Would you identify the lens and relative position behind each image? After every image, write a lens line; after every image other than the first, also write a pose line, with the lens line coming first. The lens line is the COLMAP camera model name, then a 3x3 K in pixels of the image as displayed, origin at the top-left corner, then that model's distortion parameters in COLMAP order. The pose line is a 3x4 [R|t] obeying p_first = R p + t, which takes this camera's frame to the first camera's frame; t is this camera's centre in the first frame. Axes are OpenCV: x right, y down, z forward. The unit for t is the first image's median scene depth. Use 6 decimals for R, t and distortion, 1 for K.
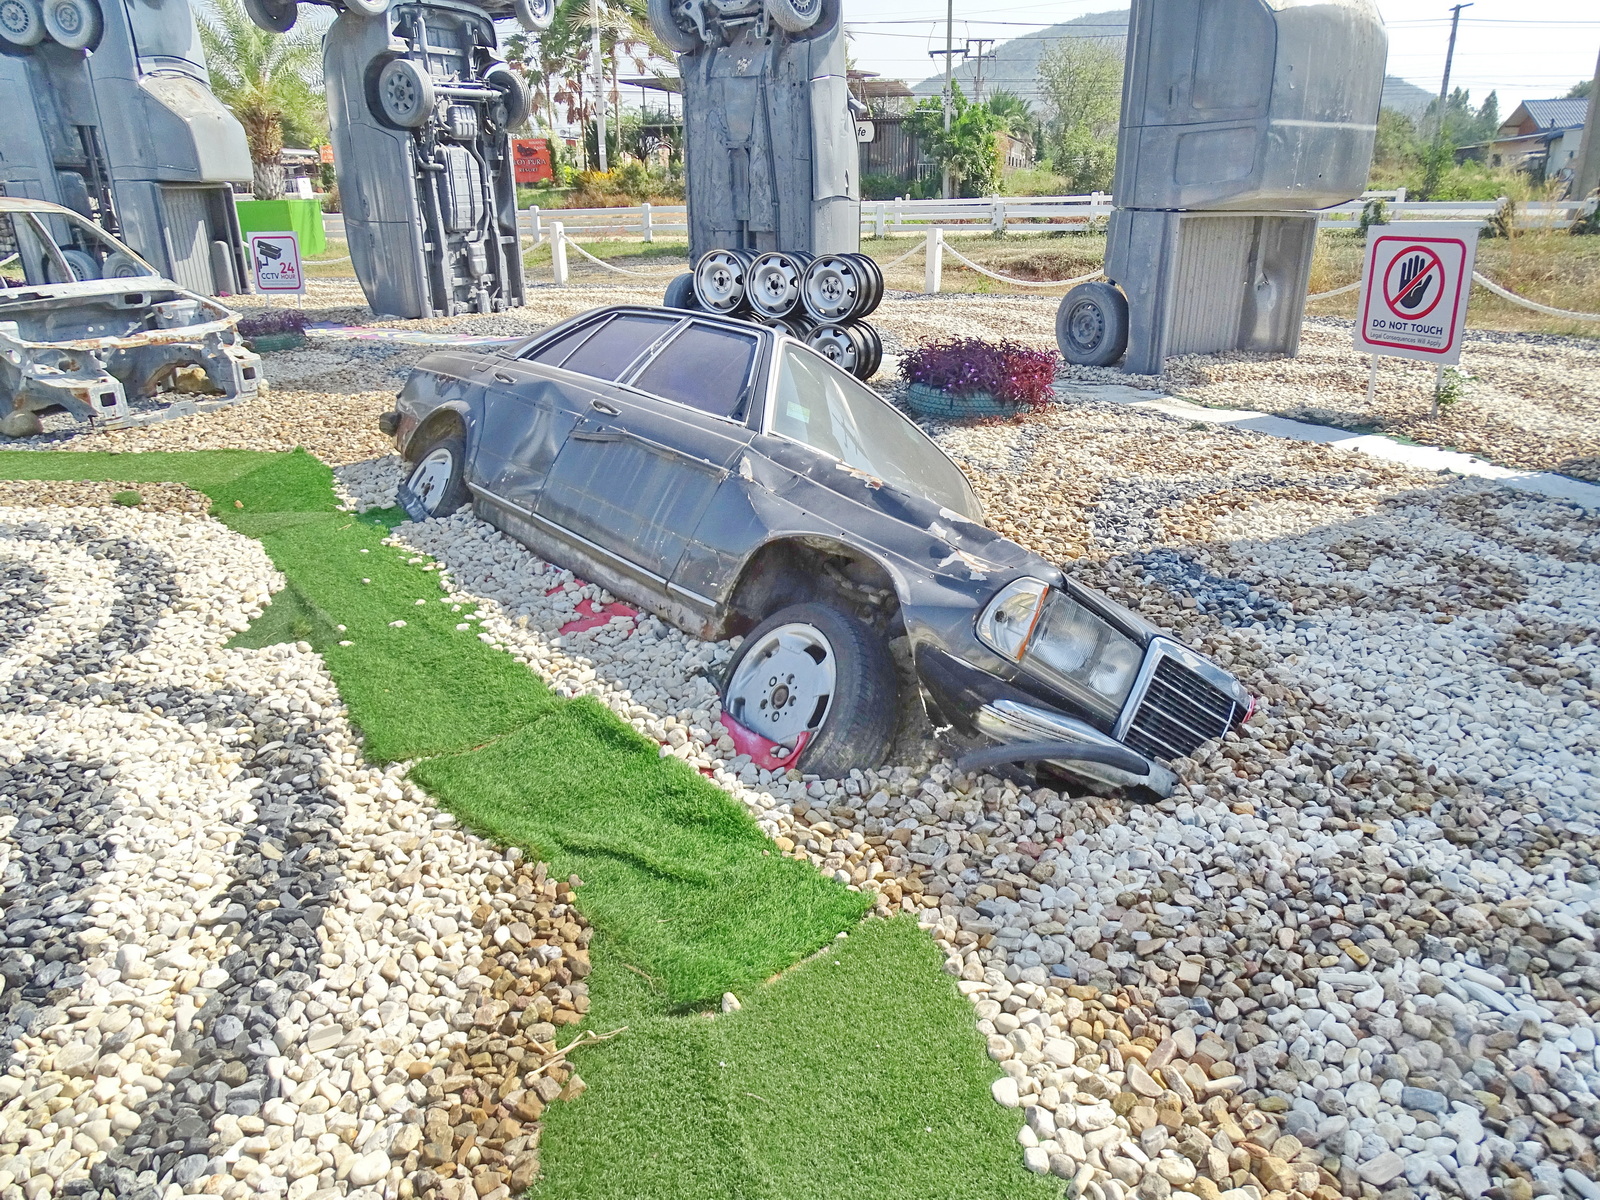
lens RADIAL K [[1127.7, 0, 800.0], [0, 1127.7, 600.0], [0, 0, 1]] dist [-0.000633, 0.025393]
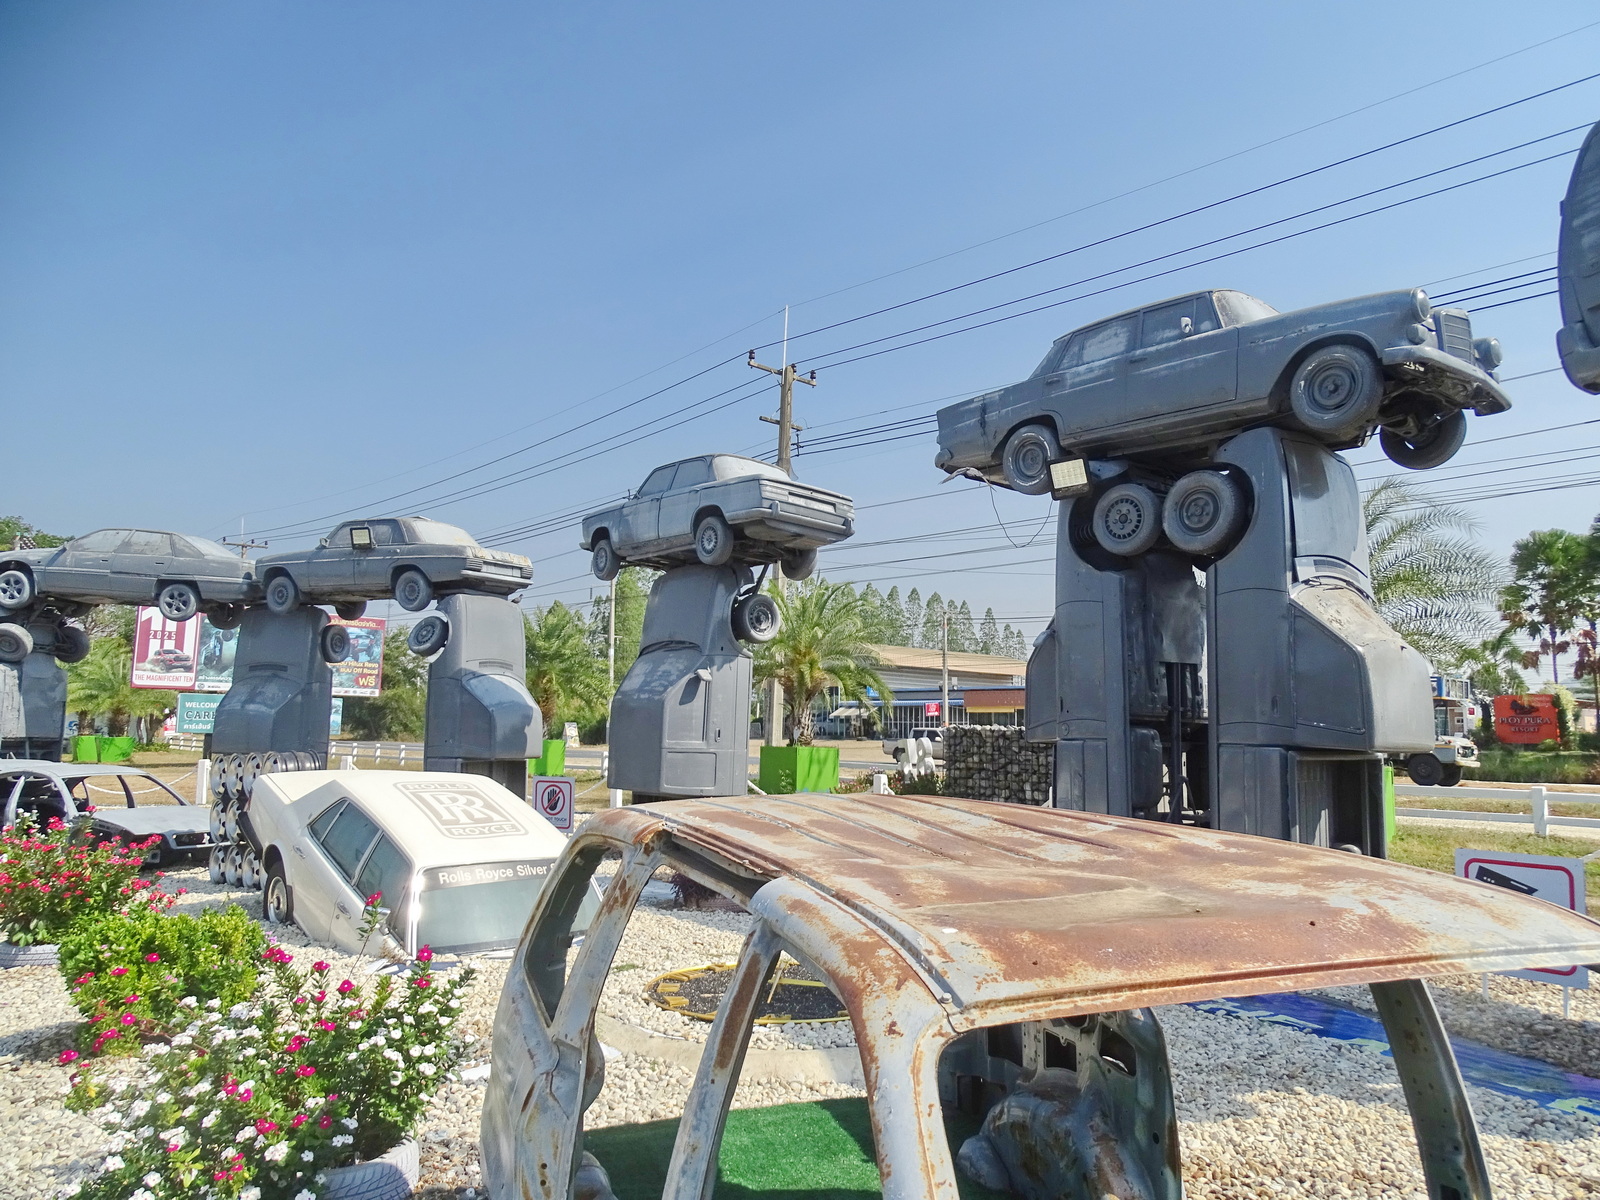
lens RADIAL K [[1127.7, 0, 800.0], [0, 1127.7, 600.0], [0, 0, 1]] dist [-0.000633, 0.025393]
pose [[0.746294, -0.040079, -0.664409, -0.372618], [-0.265109, 0.897697, -0.351934, -0.170542], [0.610543, 0.438787, 0.659320, 0.441278]]
